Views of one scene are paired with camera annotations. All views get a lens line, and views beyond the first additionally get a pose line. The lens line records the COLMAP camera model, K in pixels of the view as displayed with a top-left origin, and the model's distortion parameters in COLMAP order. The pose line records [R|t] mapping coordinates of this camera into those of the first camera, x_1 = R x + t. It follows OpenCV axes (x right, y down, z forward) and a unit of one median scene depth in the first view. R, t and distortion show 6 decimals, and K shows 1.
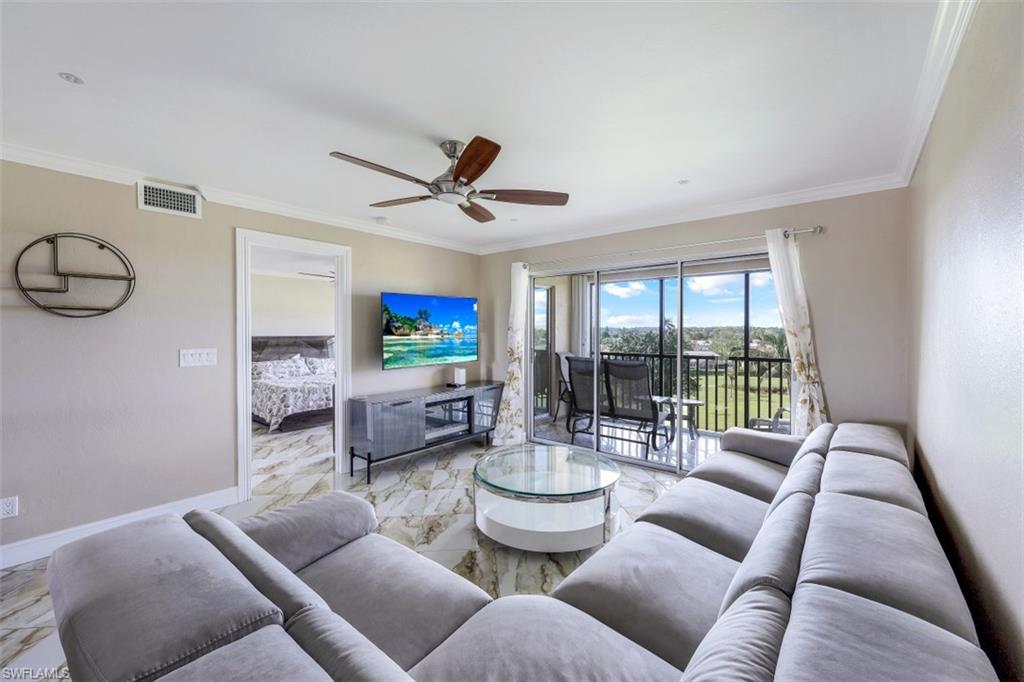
lens RADIAL K [[418.2, 0, 511.7], [0, 418.2, 338.0], [0, 0, 1]] dist [0.005641, -0.000734]
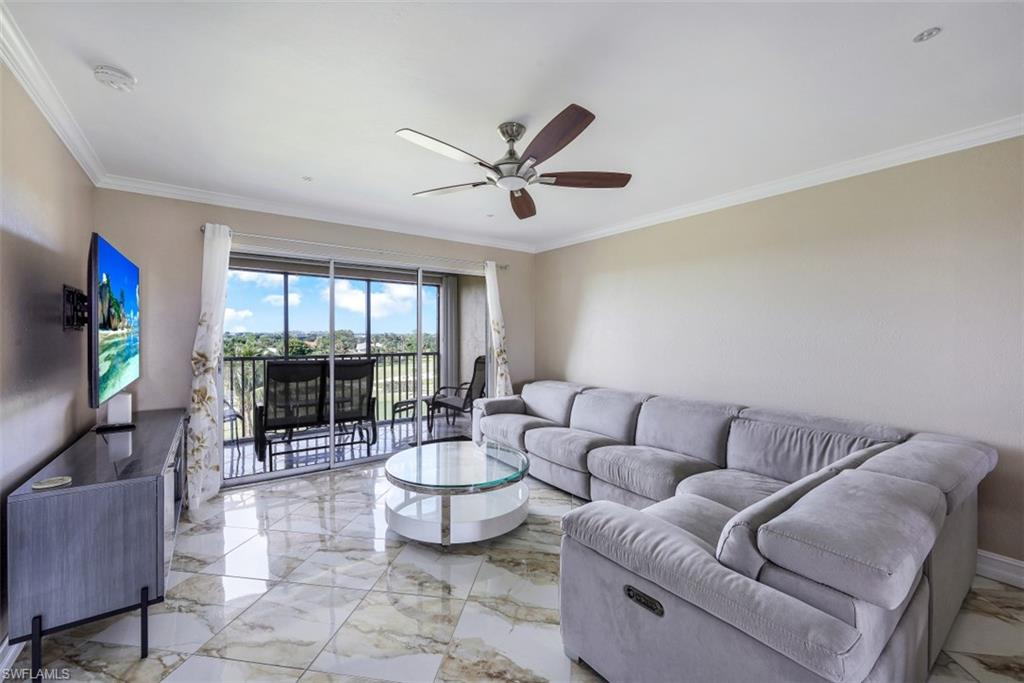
lens RADIAL K [[418.2, 0, 517.3], [0, 418.2, 335.7], [0, 0, 1]] dist [0.005641, -0.000734]
pose [[0.229730, -0.002532, 0.973251, -0.759079], [0.012266, 0.999925, -0.000294, 0.005344], [-0.973177, 0.012005, 0.229743, 0.546078]]
